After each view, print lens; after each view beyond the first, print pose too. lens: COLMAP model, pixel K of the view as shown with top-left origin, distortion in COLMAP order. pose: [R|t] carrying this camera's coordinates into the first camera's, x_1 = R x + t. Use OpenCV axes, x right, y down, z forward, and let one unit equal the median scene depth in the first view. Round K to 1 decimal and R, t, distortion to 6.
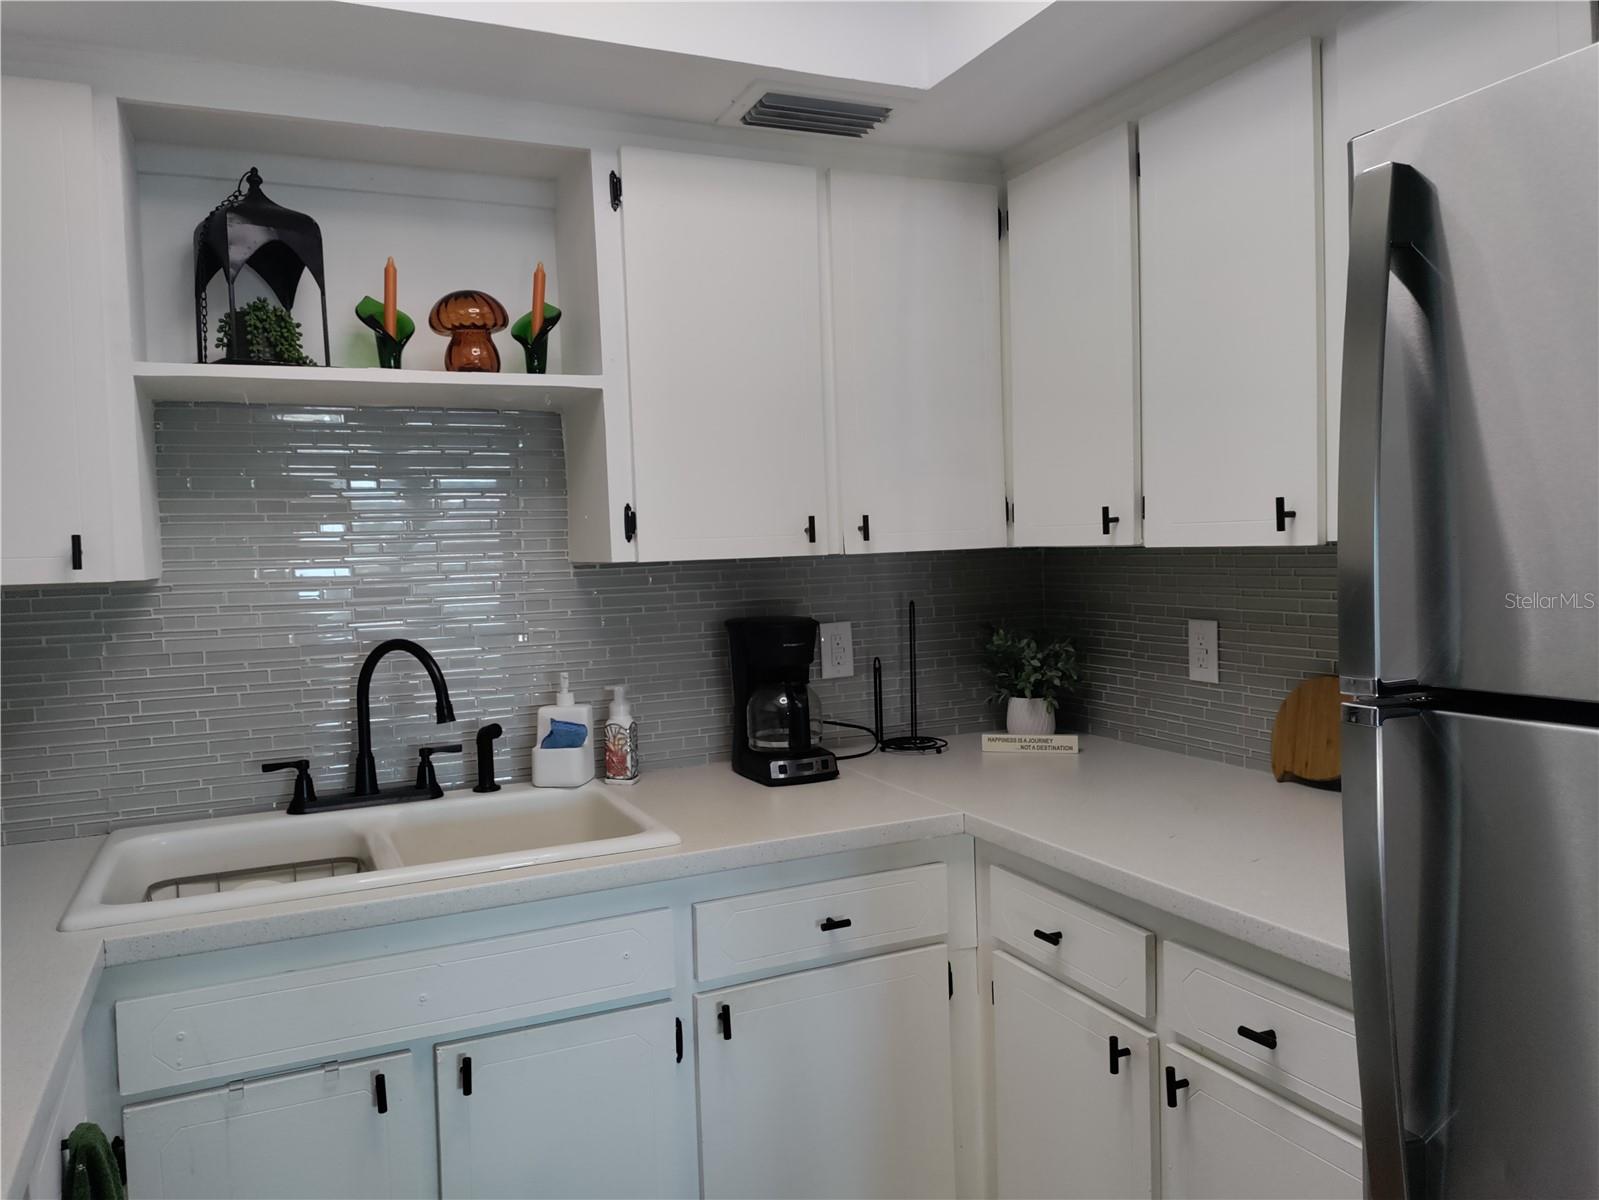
lens RADIAL K [[1174.4, 0, 794.9], [0, 1174.4, 598.2], [0, 0, 1]] dist [0.061190, -0.070206]
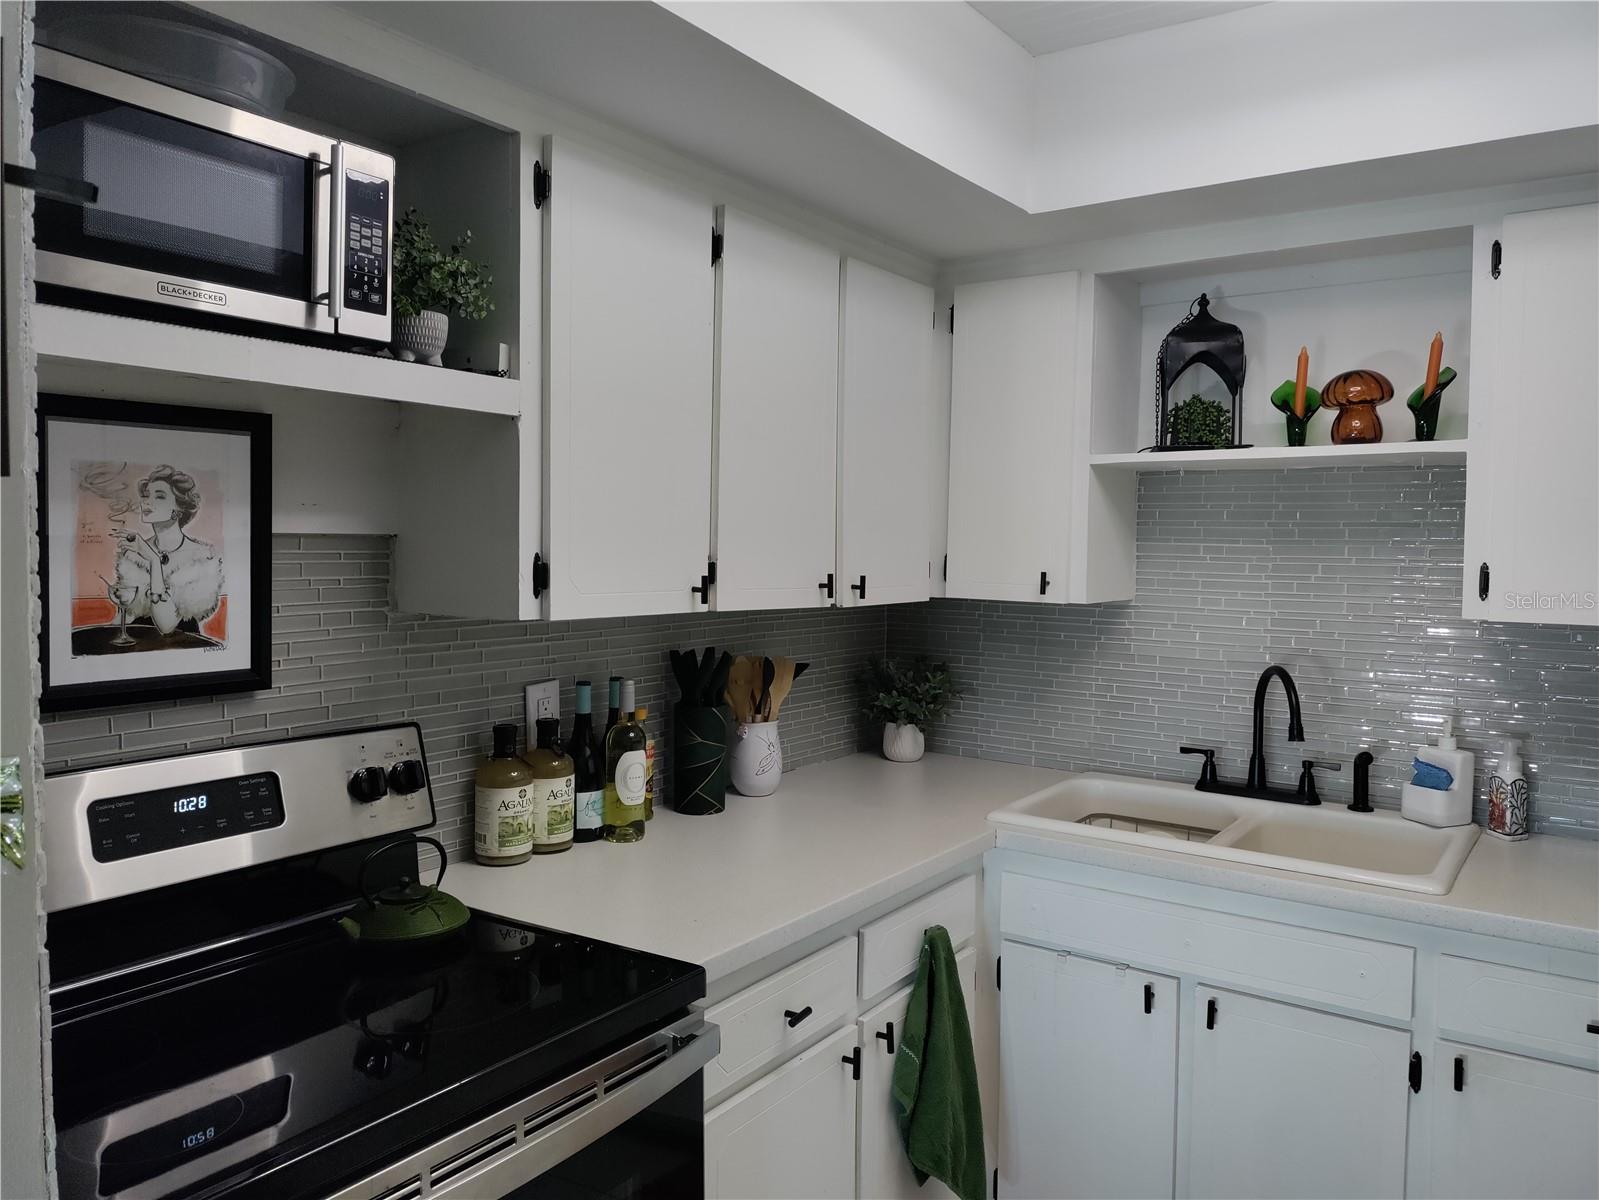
lens RADIAL K [[1174.4, 0, 802.4], [0, 1174.4, 597.9], [0, 0, 1]] dist [0.061190, -0.070206]
pose [[0.508068, 0.080878, -0.857511, 0.446521], [-0.068008, 0.996240, 0.053669, -0.065898], [0.858628, 0.031050, 0.511658, -0.035134]]
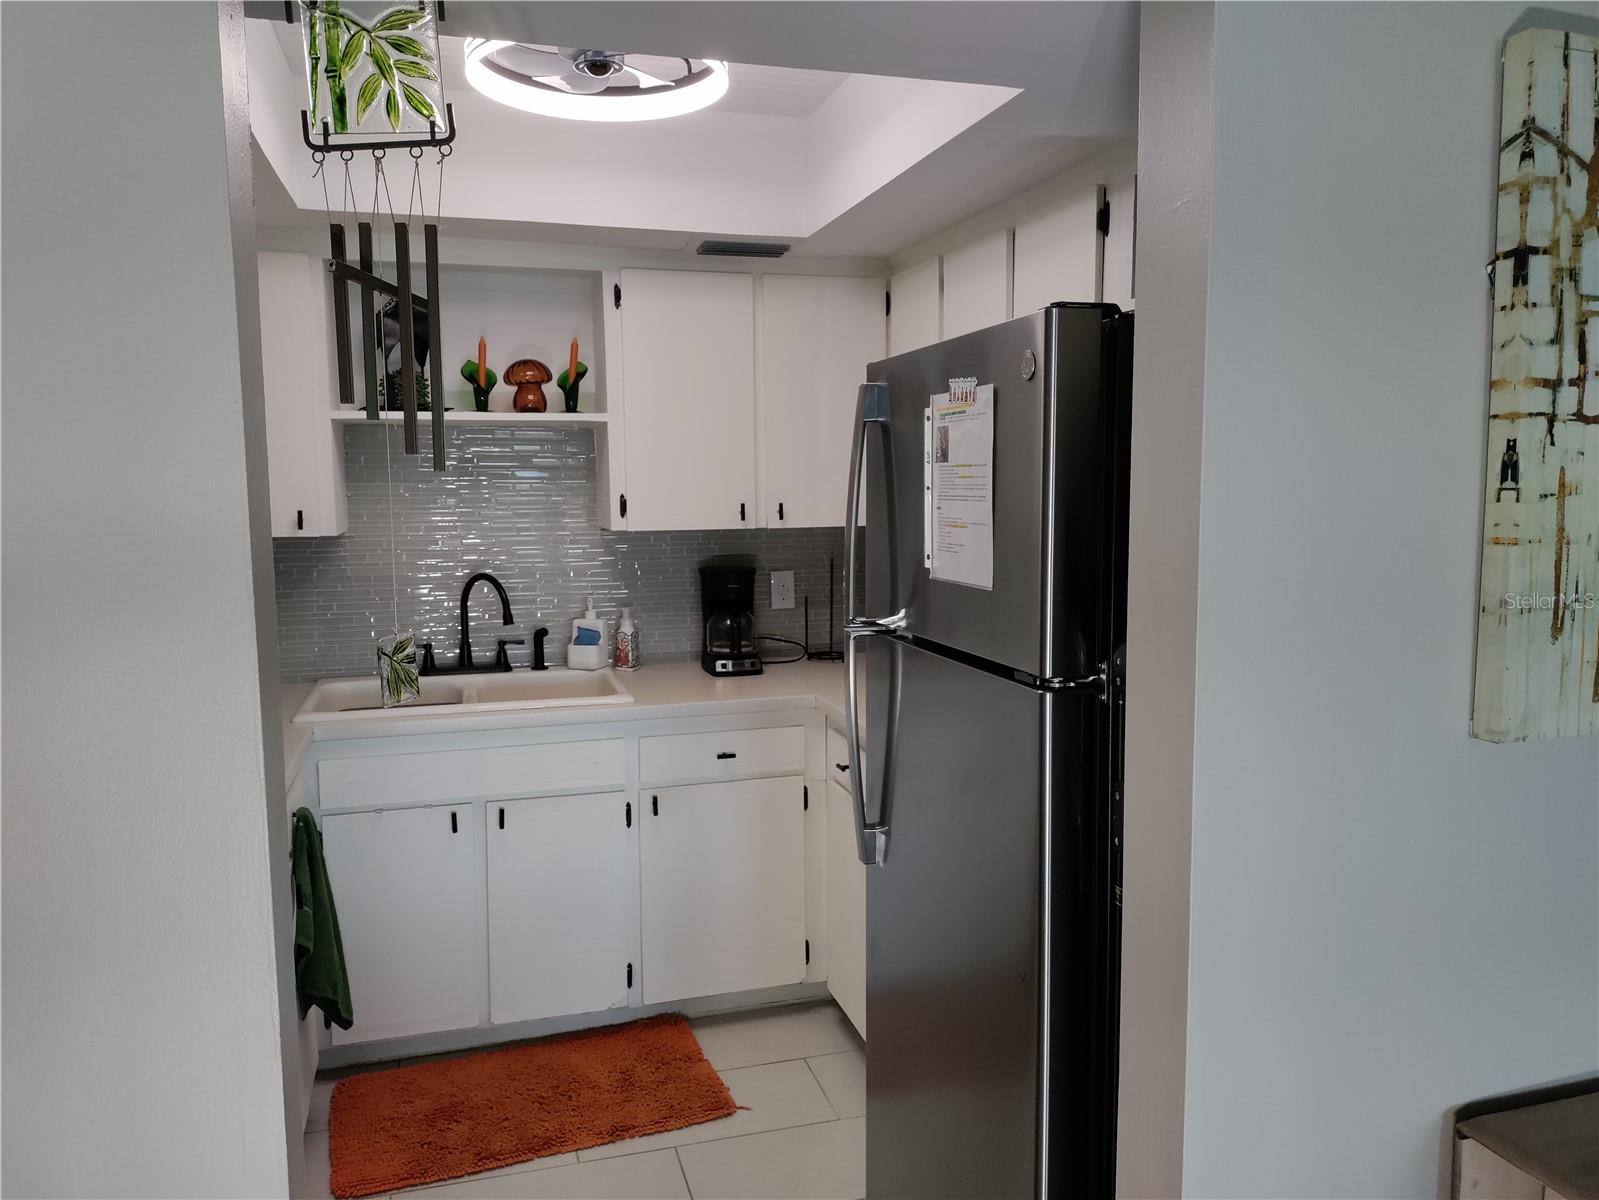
lens RADIAL K [[1174.4, 0, 813.2], [0, 1174.4, 601.9], [0, 0, 1]] dist [0.061190, -0.070206]
pose [[0.990716, 0.041619, -0.129419, 0.328904], [-0.033289, 0.997273, 0.065872, -0.048347], [0.131808, -0.060952, 0.989400, -0.555689]]
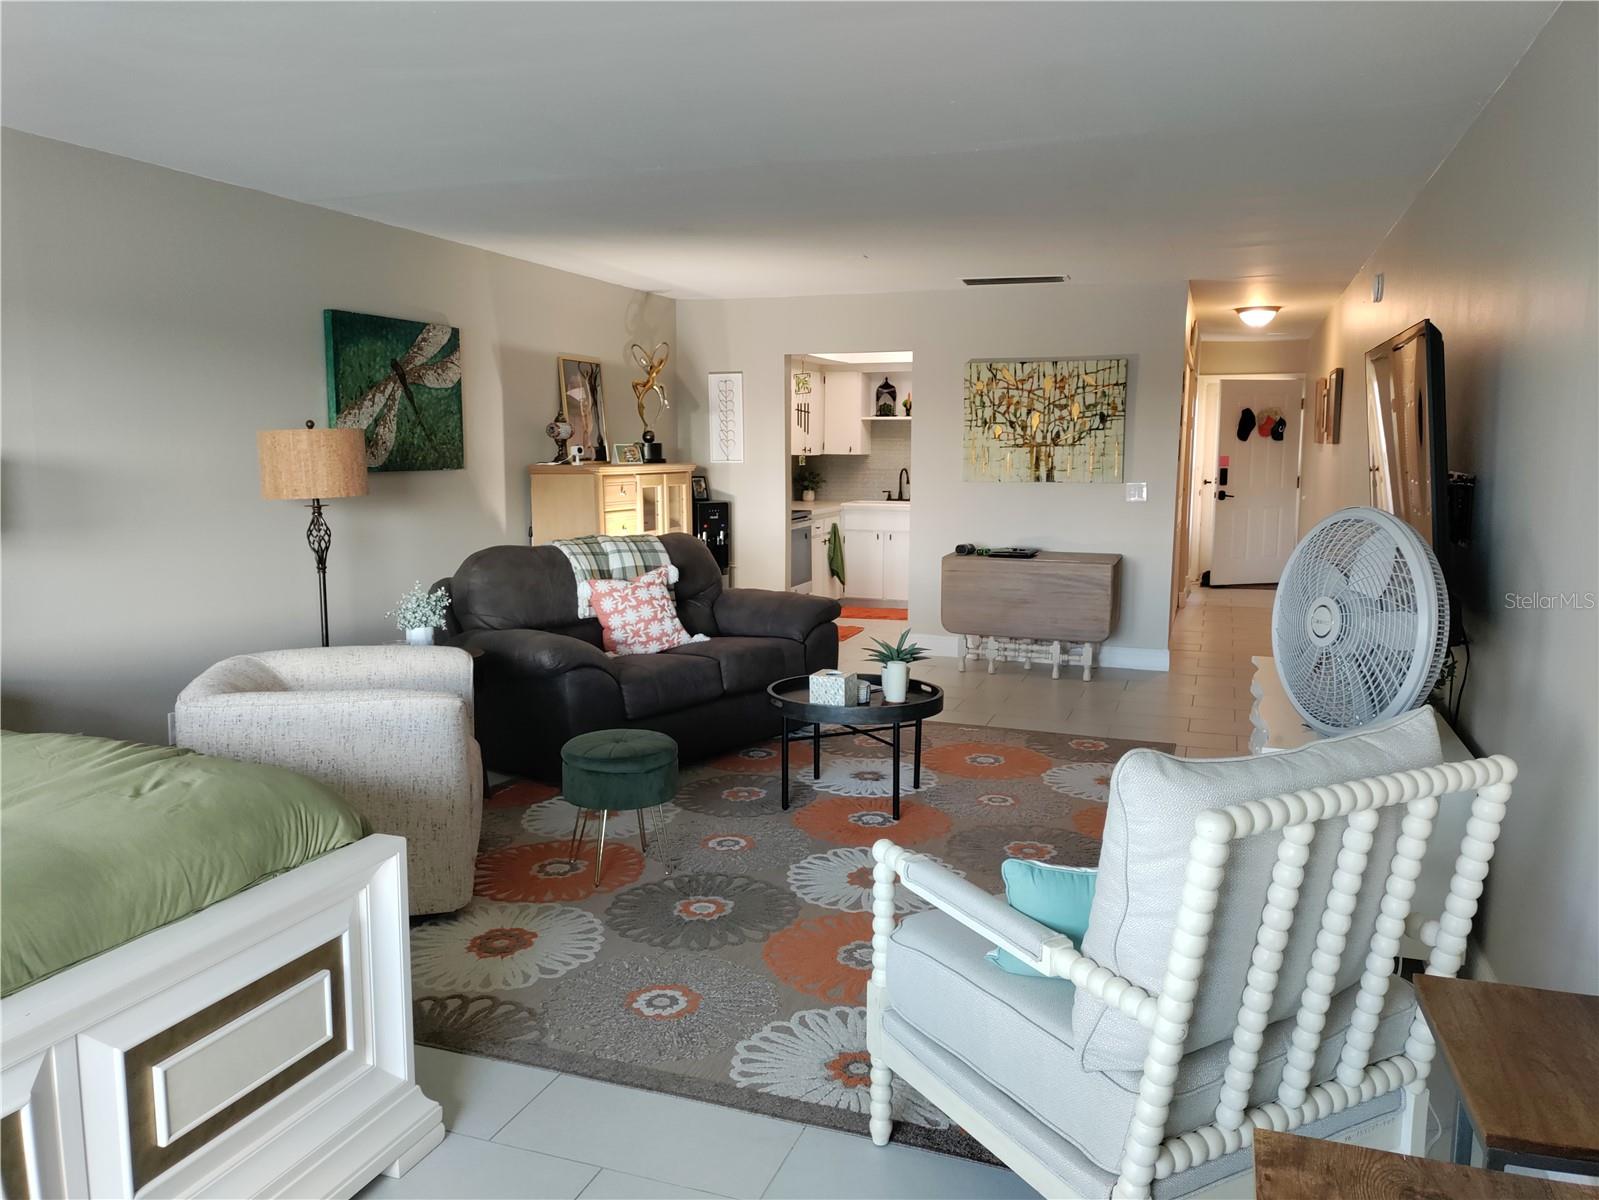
lens RADIAL K [[1174.4, 0, 803.5], [0, 1174.4, 602.2], [0, 0, 1]] dist [0.061190, -0.070206]
pose [[0.717700, 0.128820, -0.684333, 2.889625], [-0.060084, 0.990531, 0.123446, 0.006835], [0.693755, -0.047480, 0.718644, -2.966114]]
